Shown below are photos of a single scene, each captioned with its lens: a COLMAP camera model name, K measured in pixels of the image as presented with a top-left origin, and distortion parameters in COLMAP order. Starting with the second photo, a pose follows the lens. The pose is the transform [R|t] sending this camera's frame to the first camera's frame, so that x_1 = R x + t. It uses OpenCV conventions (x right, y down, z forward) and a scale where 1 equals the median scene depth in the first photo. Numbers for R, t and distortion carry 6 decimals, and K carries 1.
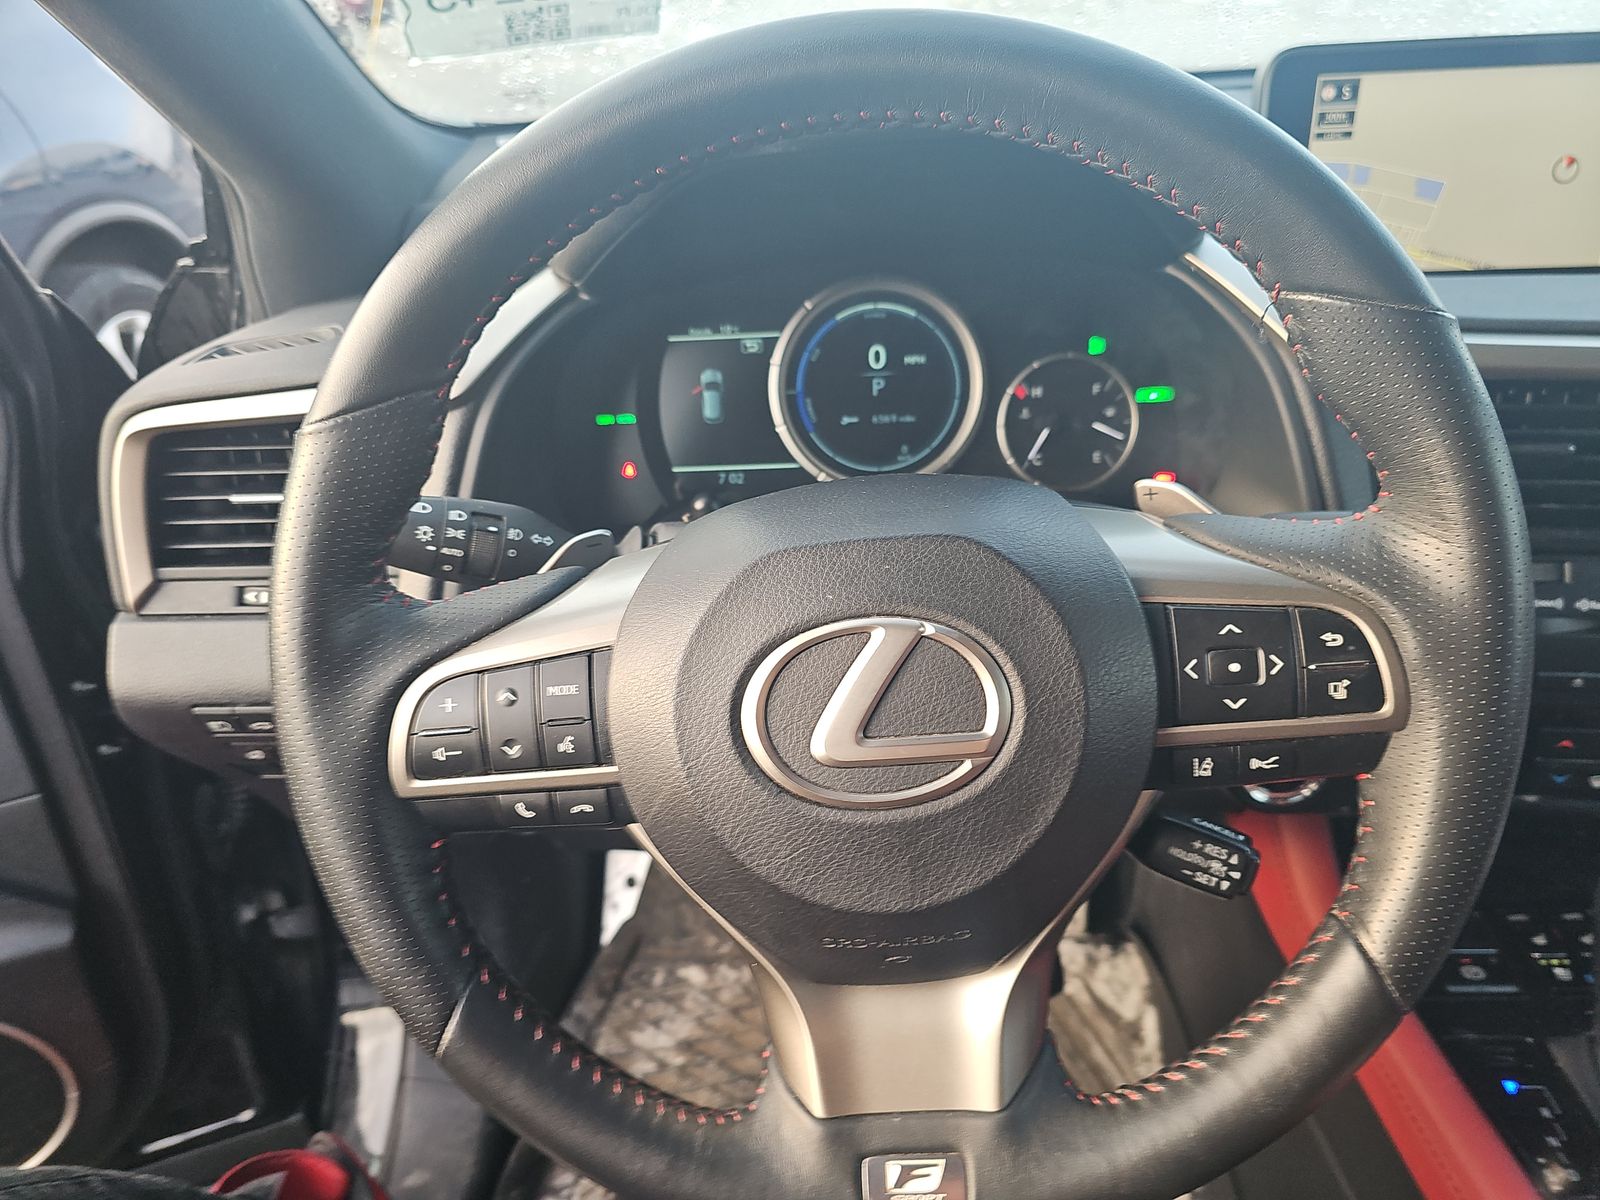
lens RADIAL K [[1071.3, 0, 821.0], [0, 1071.3, 620.6], [0, 0, 1]] dist [0.055532, -0.053599]
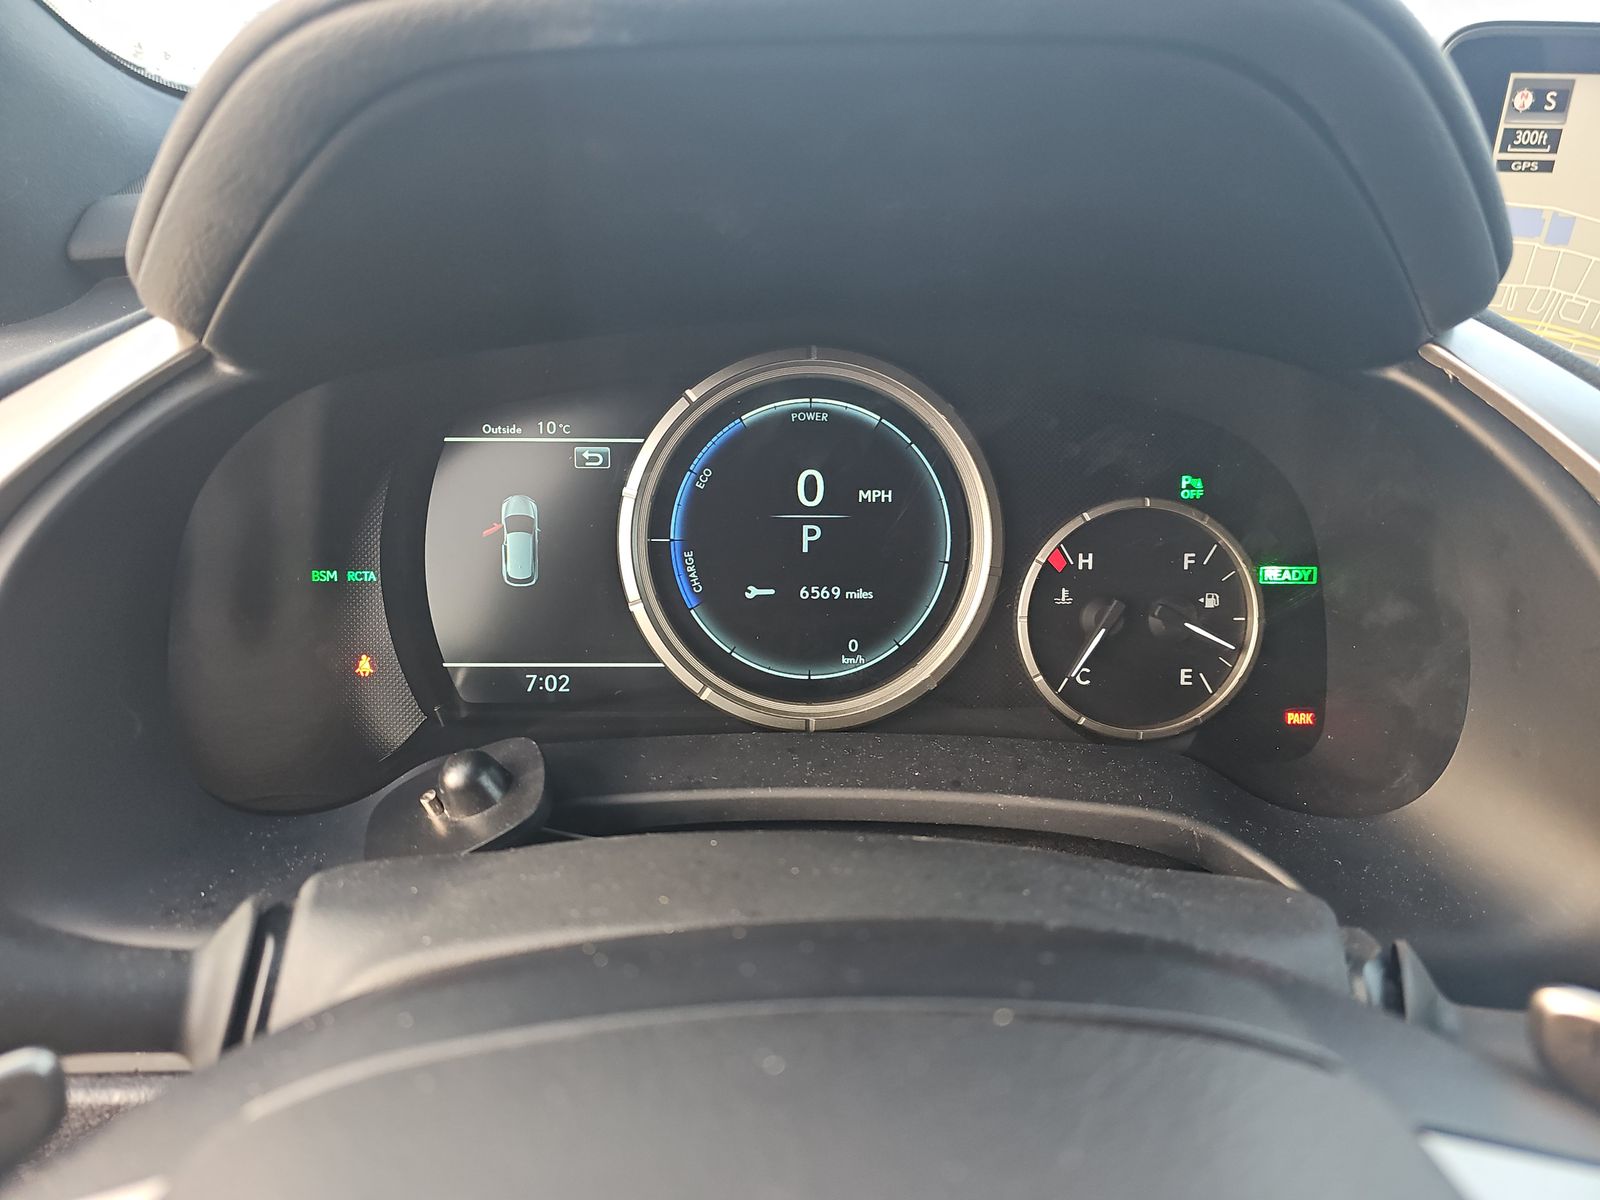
lens RADIAL K [[1056.7, 0, 800.0], [0, 1056.7, 600.0], [0, 0, 1]] dist [0.063865, -0.050877]
pose [[0.997786, 0.034258, 0.057009, 0.016579], [-0.031015, 0.997902, -0.056835, -0.155714], [-0.058836, 0.054941, 0.996755, 0.446649]]
